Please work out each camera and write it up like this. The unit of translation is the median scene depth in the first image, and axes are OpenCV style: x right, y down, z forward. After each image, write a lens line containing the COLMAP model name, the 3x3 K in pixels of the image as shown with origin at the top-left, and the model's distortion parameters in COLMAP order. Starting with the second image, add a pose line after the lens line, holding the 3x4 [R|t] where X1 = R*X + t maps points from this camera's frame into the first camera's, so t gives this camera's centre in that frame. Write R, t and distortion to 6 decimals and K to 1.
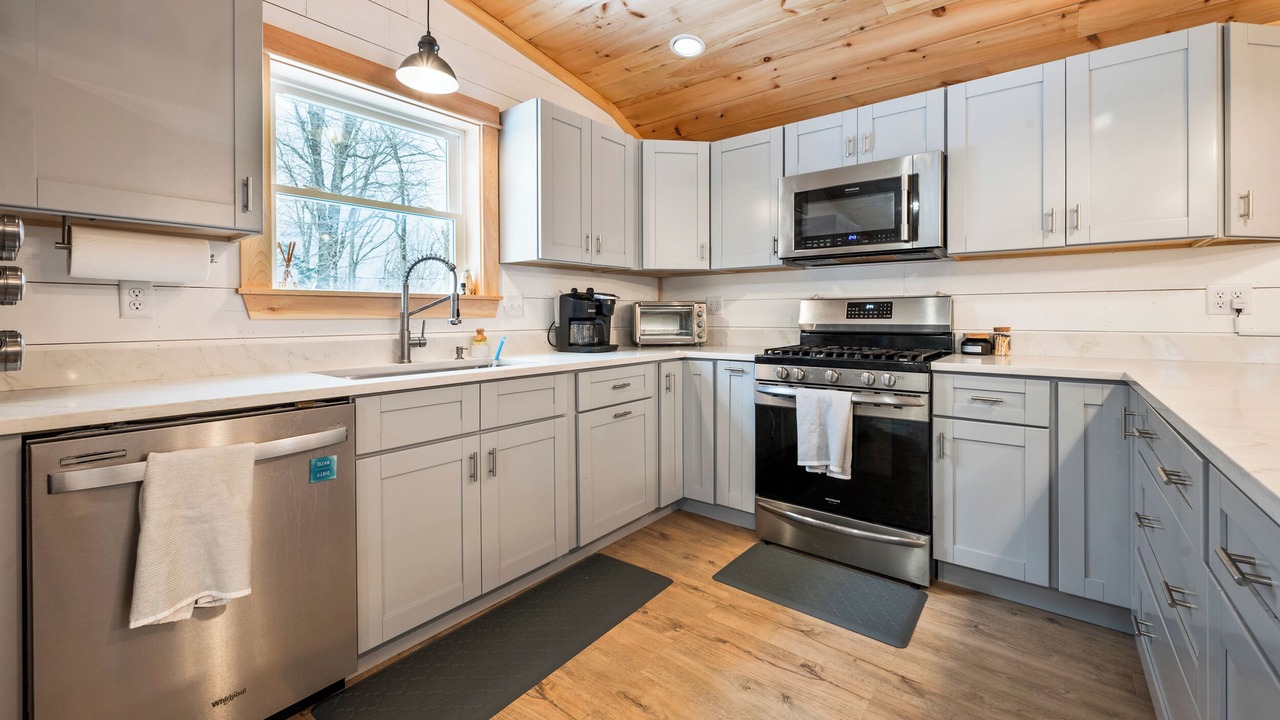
lens RADIAL K [[517.3, 0, 647.9], [0, 517.3, 315.6], [0, 0, 1]] dist [-0.001536, 0.000357]
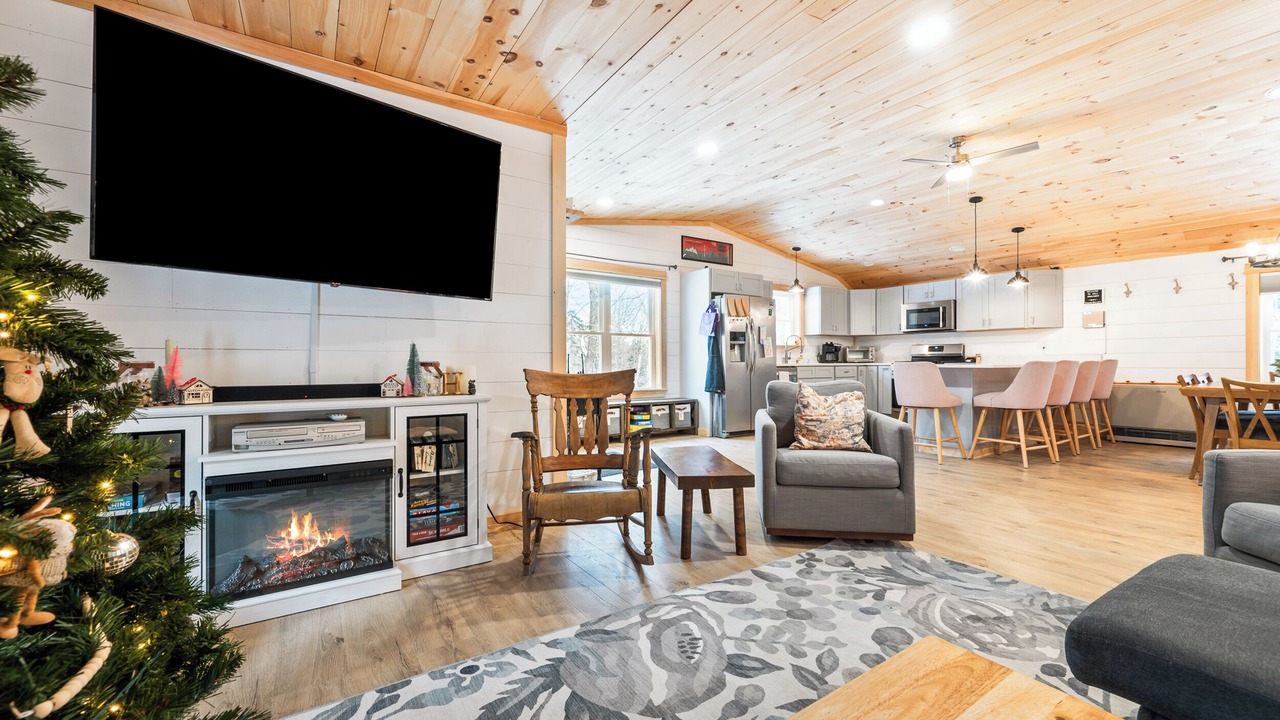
lens RADIAL K [[501.4, 0, 643.7], [0, 501.4, 359.7], [0, 0, 1]] dist [-0.000732, -0.000088]
pose [[0.948854, 0.000020, -0.315715, -0.265521], [-0.000571, 0.999998, -0.001652, 0.061739], [0.315715, 0.001748, 0.948852, -2.420436]]
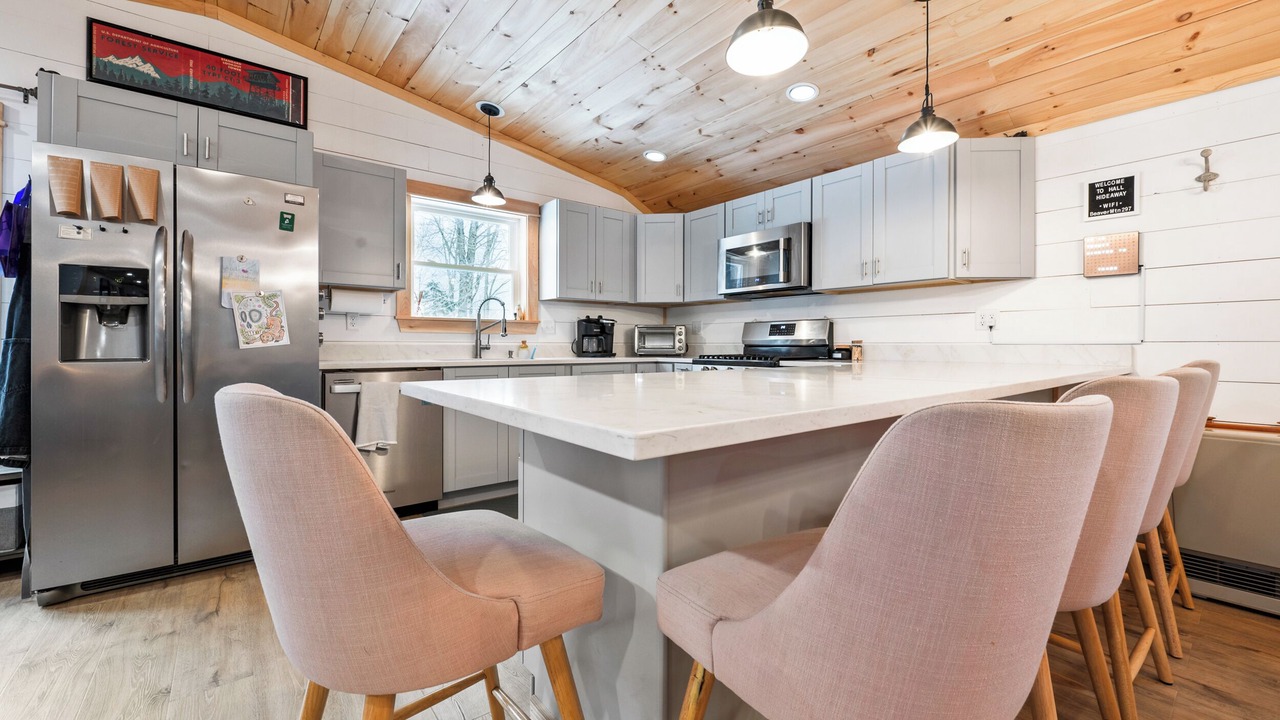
lens RADIAL K [[511.0, 0, 648.3], [0, 511.0, 340.7], [0, 0, 1]] dist [0.000723, -0.000359]
pose [[0.975821, 0.003701, -0.218540, 0.414465], [-0.005660, 0.999949, -0.008336, 0.037150], [0.218498, 0.009372, 0.975792, -0.497684]]
